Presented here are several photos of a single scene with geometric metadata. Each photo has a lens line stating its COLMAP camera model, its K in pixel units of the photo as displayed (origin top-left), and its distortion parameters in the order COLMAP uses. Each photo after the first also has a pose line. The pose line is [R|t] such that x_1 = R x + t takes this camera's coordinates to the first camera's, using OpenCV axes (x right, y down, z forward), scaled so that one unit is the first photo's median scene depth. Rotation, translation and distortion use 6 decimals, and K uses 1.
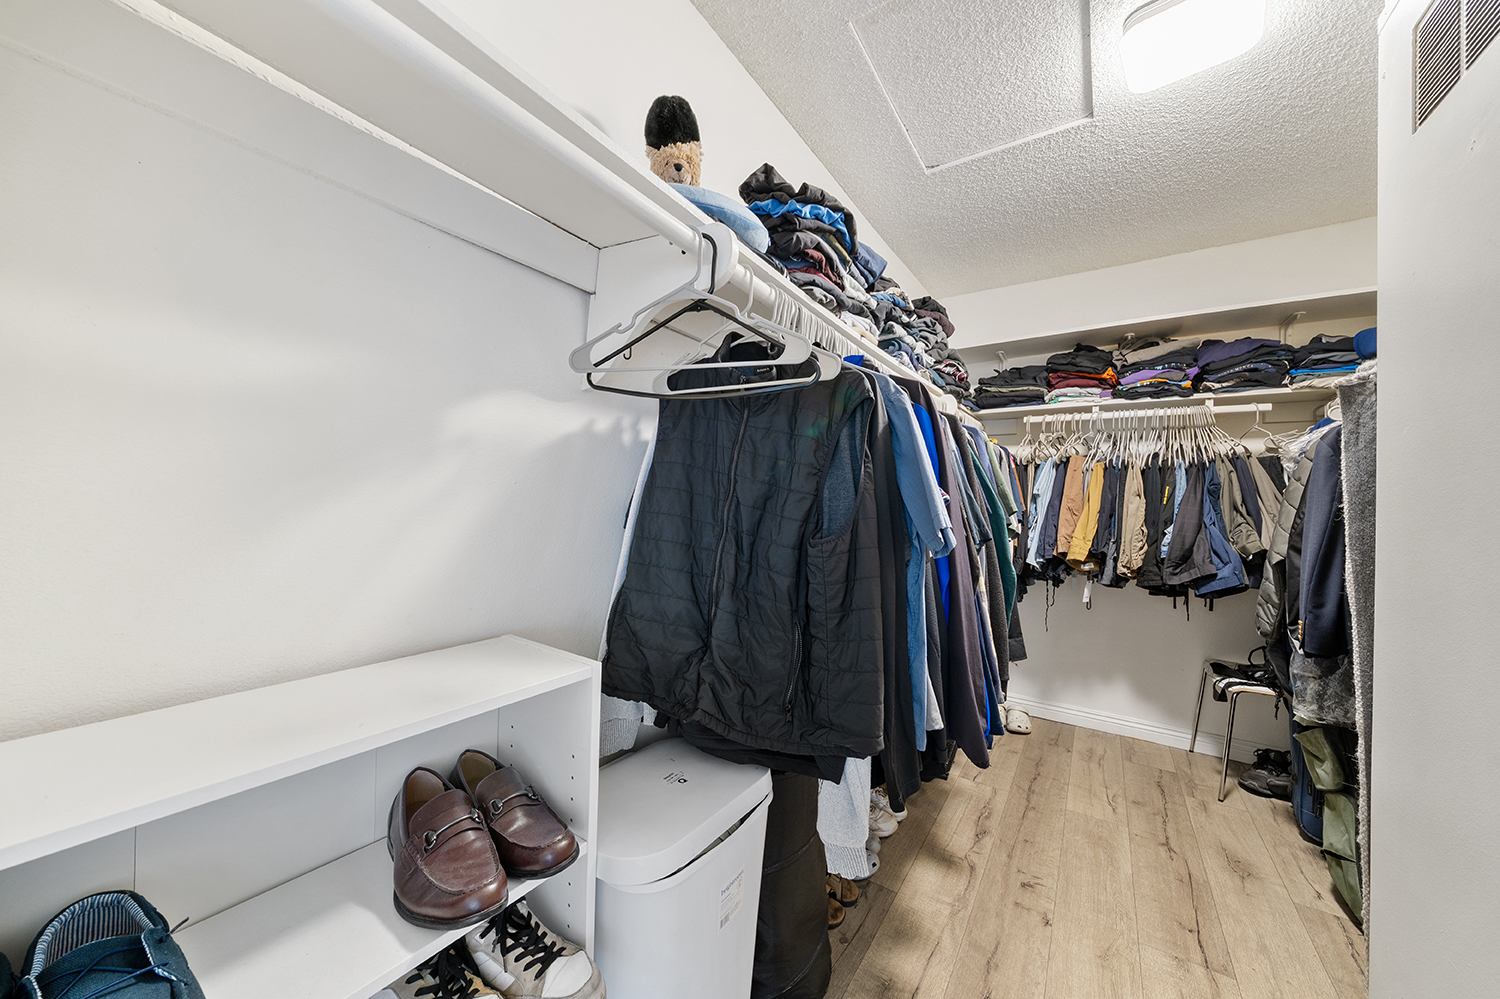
lens RADIAL K [[517.1, 0, 743.9], [0, 517.1, 501.9], [0, 0, 1]] dist [-0.001777, -0.000101]
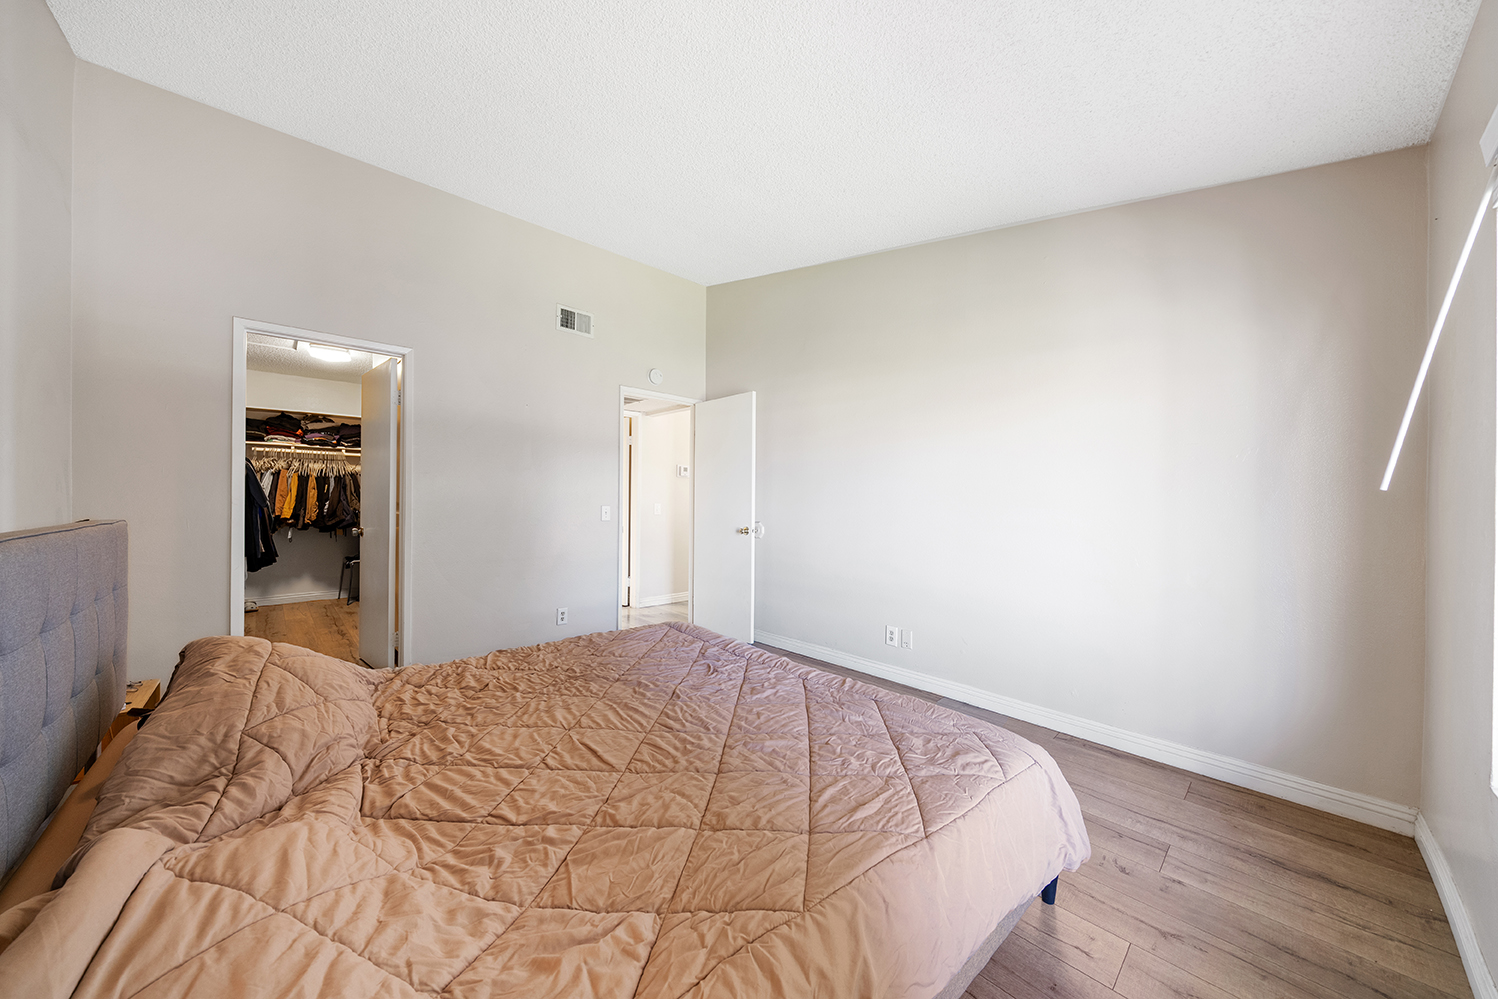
lens RADIAL K [[516.4, 0, 742.9], [0, 516.4, 501.9], [0, 0, 1]] dist [-0.001777, -0.000101]
pose [[0.223995, -0.026358, 0.974234, -1.025933], [-0.011158, 0.999499, 0.029607, -0.041376], [-0.974526, -0.017502, 0.223588, -1.347115]]
